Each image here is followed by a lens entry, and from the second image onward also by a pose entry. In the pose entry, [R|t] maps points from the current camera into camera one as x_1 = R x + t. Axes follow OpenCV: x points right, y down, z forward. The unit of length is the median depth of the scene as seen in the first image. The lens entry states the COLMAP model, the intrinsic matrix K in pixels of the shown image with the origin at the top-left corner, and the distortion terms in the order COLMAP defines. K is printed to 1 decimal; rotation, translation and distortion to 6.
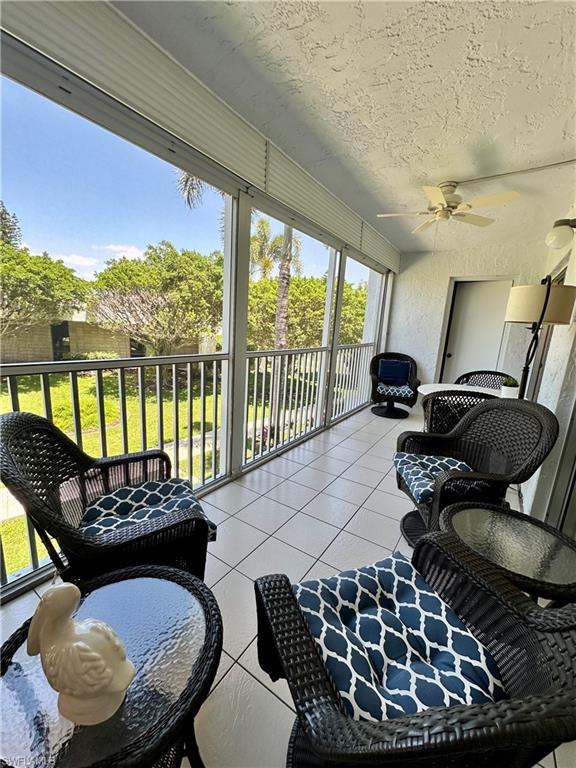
lens RADIAL K [[305.9, 0, 287.7], [0, 305.9, 383.7], [0, 0, 1]] dist [-0.000011, 0.000349]
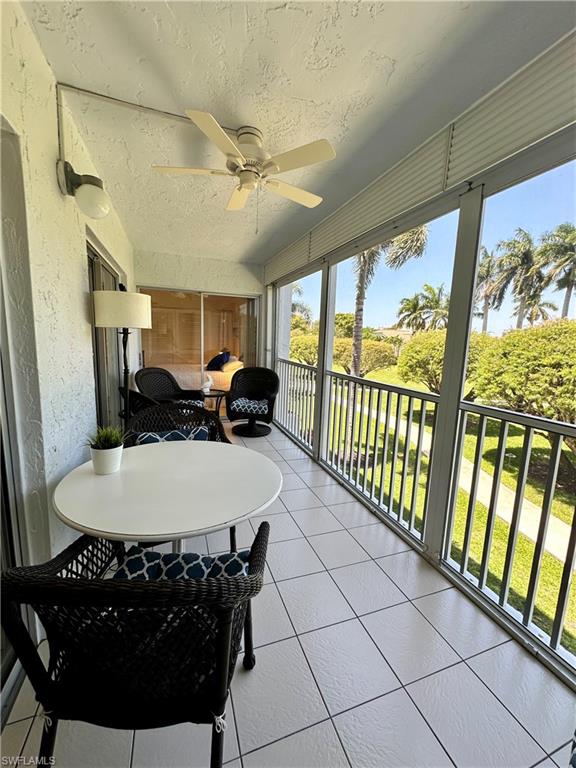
lens RADIAL K [[305.9, 0, 287.7], [0, 305.9, 383.7], [0, 0, 1]] dist [-0.000011, 0.000349]
pose [[-0.579906, 0.037227, -0.813832, 0.987316], [-0.229462, 0.951049, 0.207009, -0.273982], [0.781701, 0.306790, -0.542977, 1.524957]]
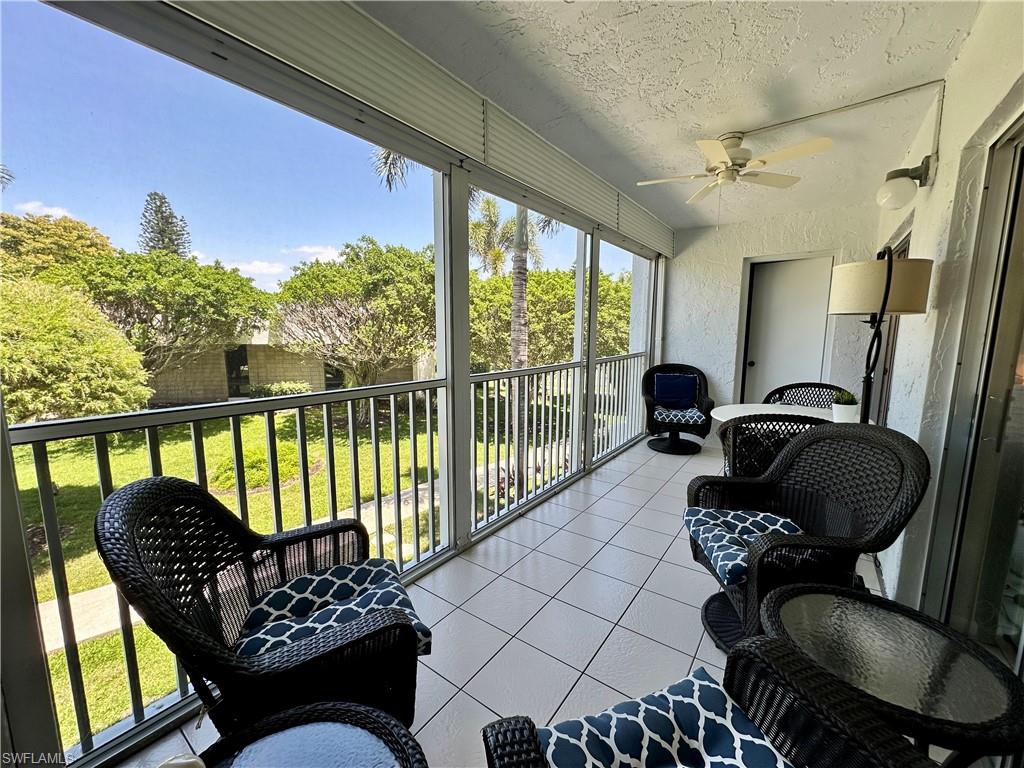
lens RADIAL K [[407.8, 0, 513.2], [0, 407.8, 384.5], [0, 0, 1]] dist [-0.000011, 0.000349]
pose [[0.997690, -0.050976, -0.044893, 0.011934], [0.047899, 0.996593, -0.067138, -0.010831], [0.048162, 0.064832, 0.996733, 0.028904]]
